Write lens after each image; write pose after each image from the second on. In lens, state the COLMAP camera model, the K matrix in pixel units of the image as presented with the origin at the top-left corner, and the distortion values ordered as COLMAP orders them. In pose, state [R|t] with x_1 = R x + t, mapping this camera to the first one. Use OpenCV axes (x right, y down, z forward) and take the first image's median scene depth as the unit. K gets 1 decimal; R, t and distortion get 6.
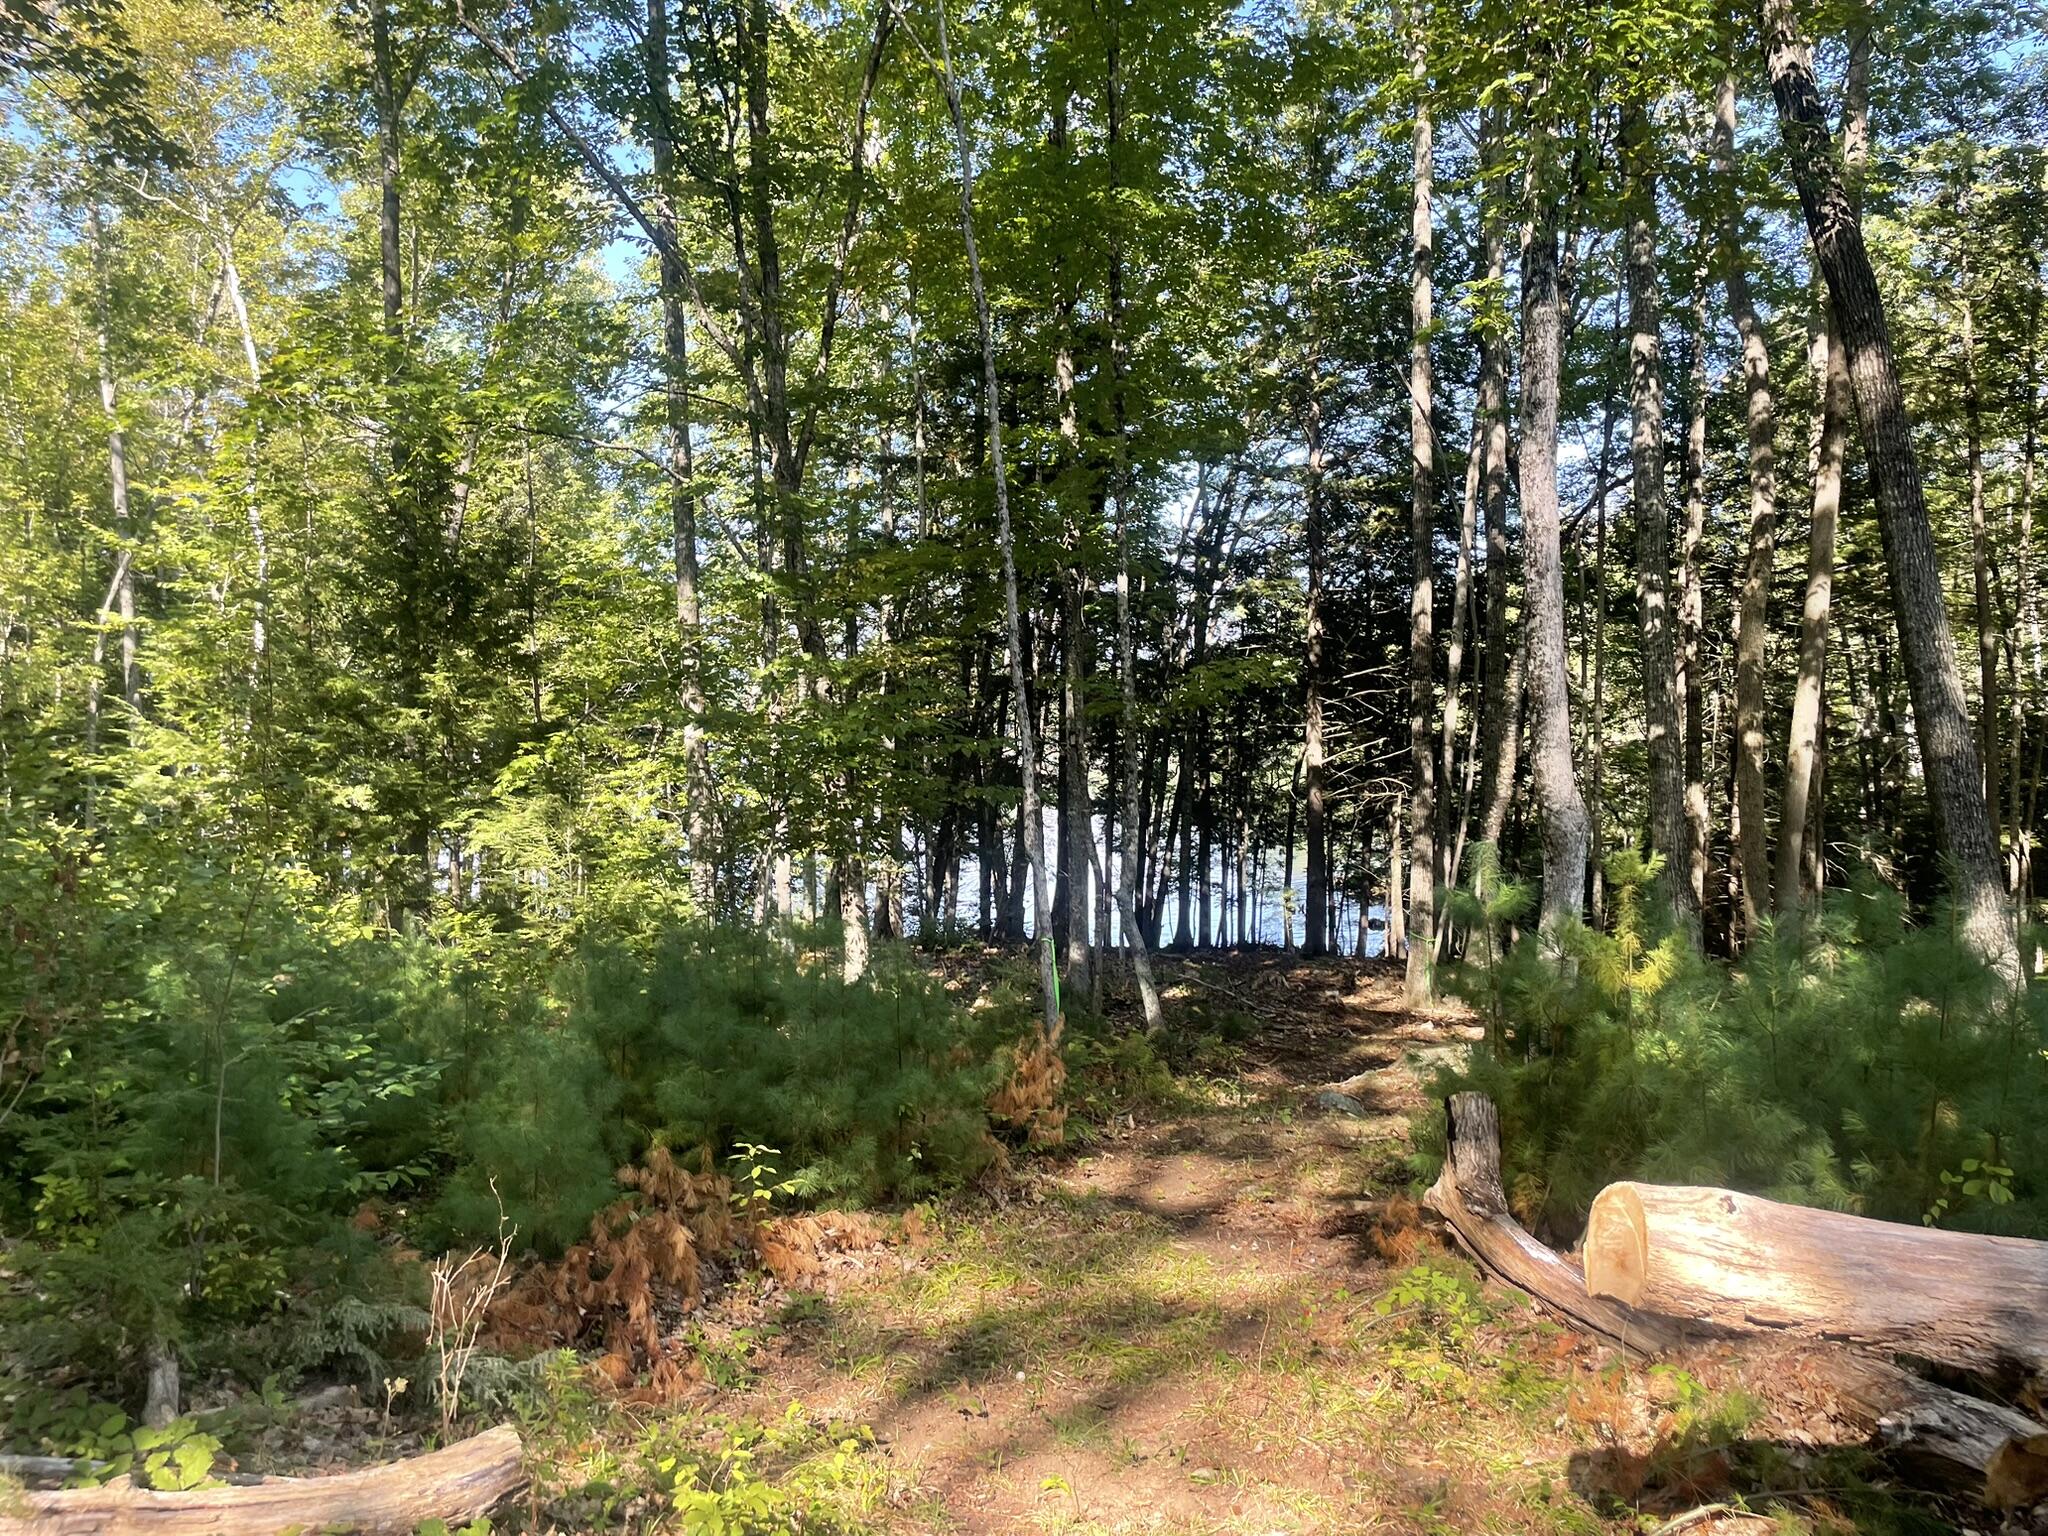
lens RADIAL K [[1544.8, 0, 1017.3], [0, 1544.8, 771.7], [0, 0, 1]] dist [0.102107, -0.136515]
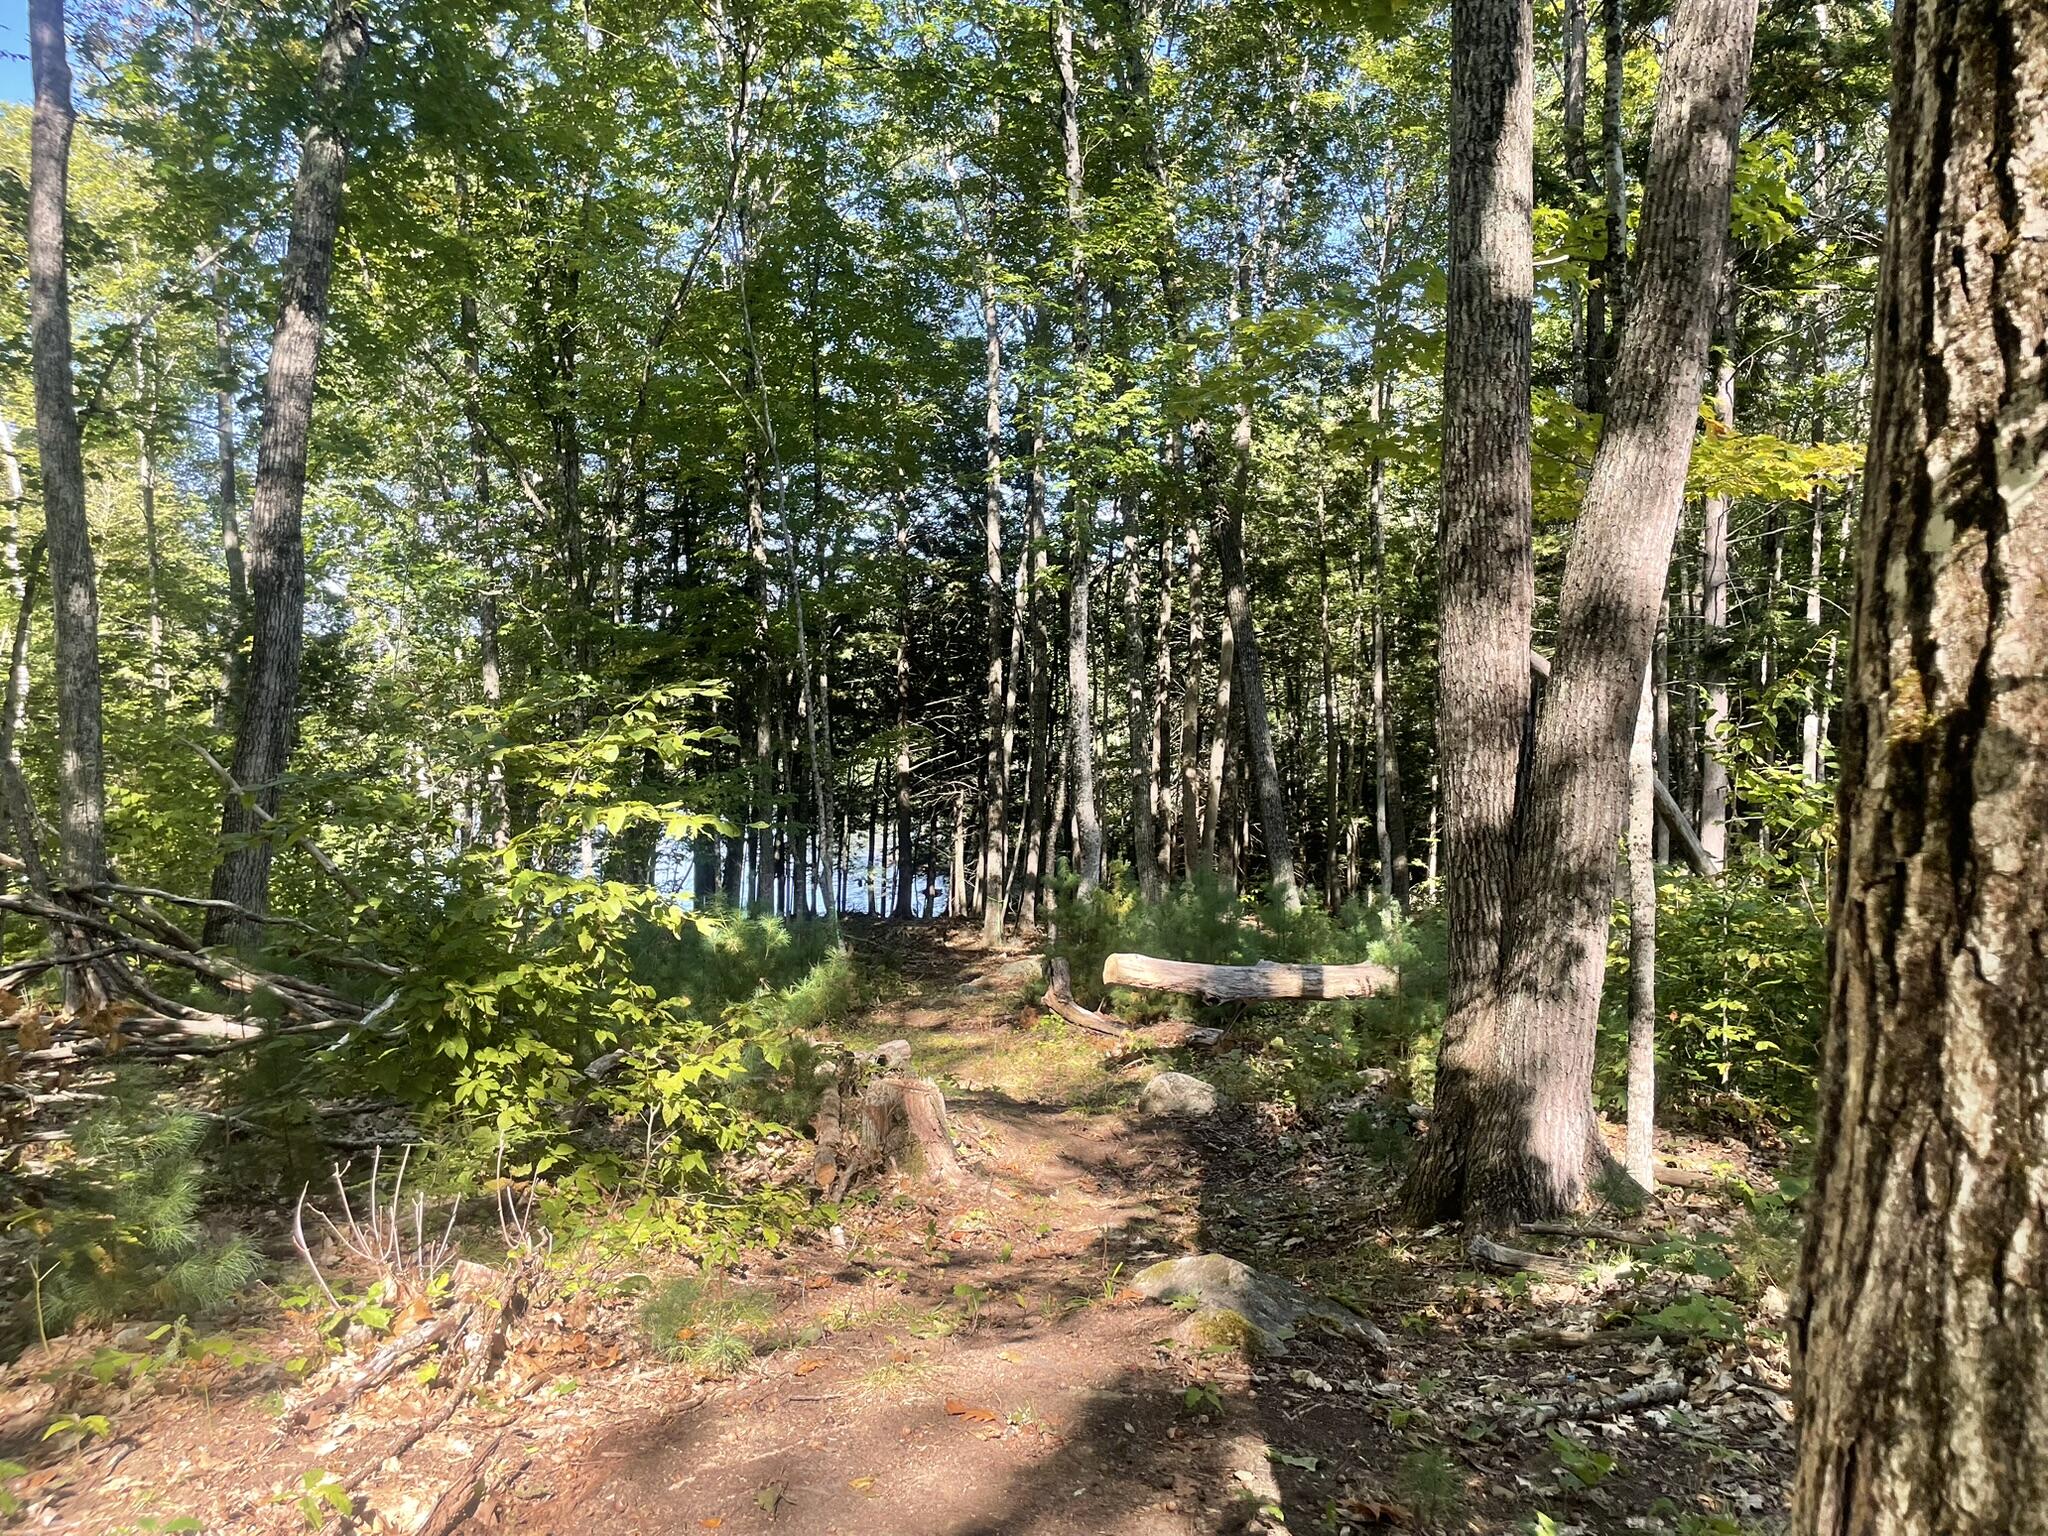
lens RADIAL K [[1544.8, 0, 1017.3], [0, 1544.8, 771.7], [0, 0, 1]] dist [0.102107, -0.136515]
pose [[0.955210, -0.004487, 0.295896, -0.123871], [-0.000705, 0.999848, 0.017437, -0.033030], [-0.295929, -0.016864, 0.955061, -0.328944]]
